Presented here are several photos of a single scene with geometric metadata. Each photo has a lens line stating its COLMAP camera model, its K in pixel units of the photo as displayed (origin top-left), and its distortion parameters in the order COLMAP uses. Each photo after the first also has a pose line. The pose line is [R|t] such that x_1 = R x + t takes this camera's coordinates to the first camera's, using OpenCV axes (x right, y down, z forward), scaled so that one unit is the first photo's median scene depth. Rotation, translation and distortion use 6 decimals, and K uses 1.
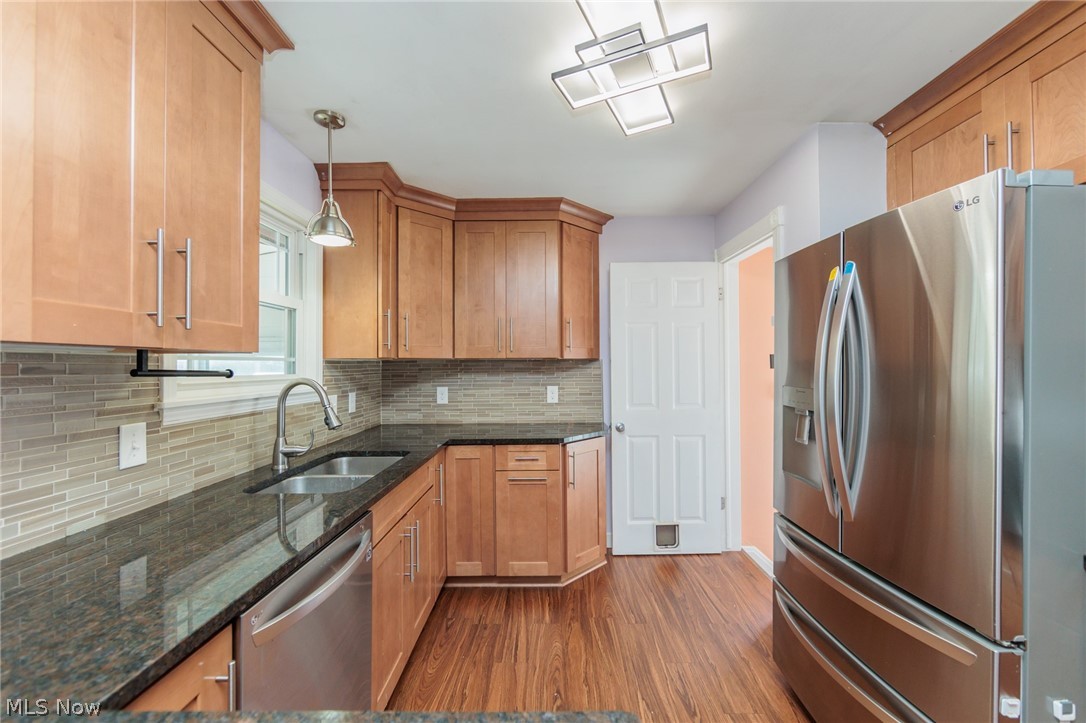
lens RADIAL K [[433.4, 0, 543.0], [0, 433.4, 361.5], [0, 0, 1]] dist [-0.002922, 0.000025]
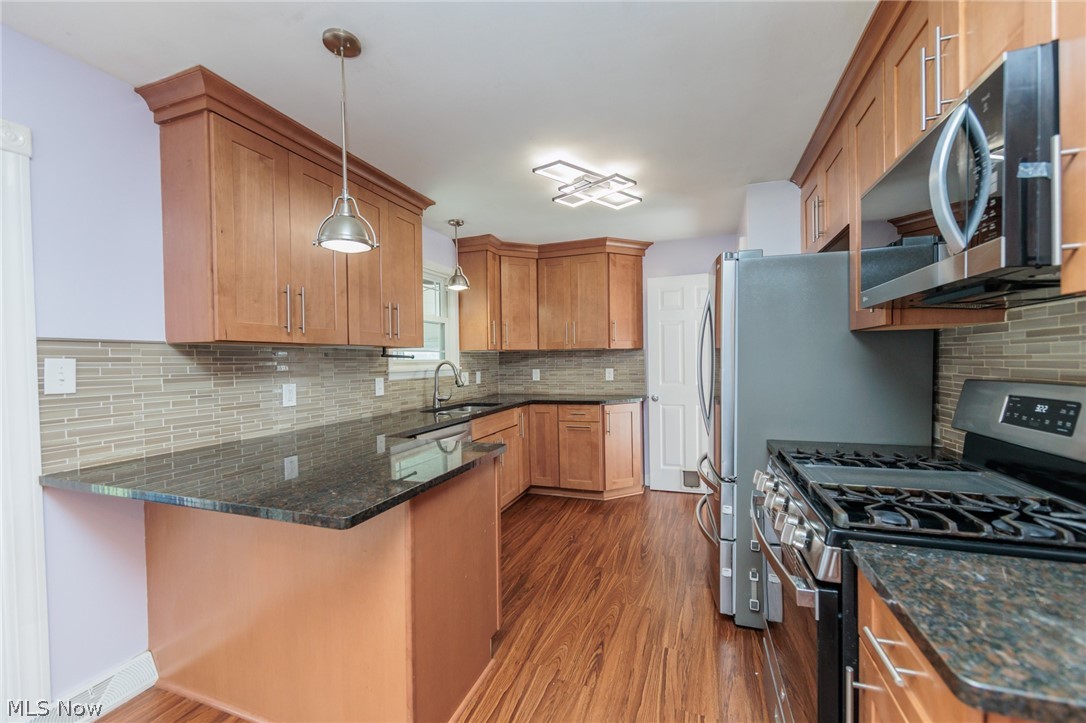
lens RADIAL K [[434.2, 0, 548.6], [0, 434.2, 364.8], [0, 0, 1]] dist [-0.006436, 0.000168]
pose [[0.944427, -0.005020, -0.328683, 0.372605], [0.012647, 0.999698, 0.021072, 0.016139], [0.328478, -0.024058, 0.944205, -0.490436]]
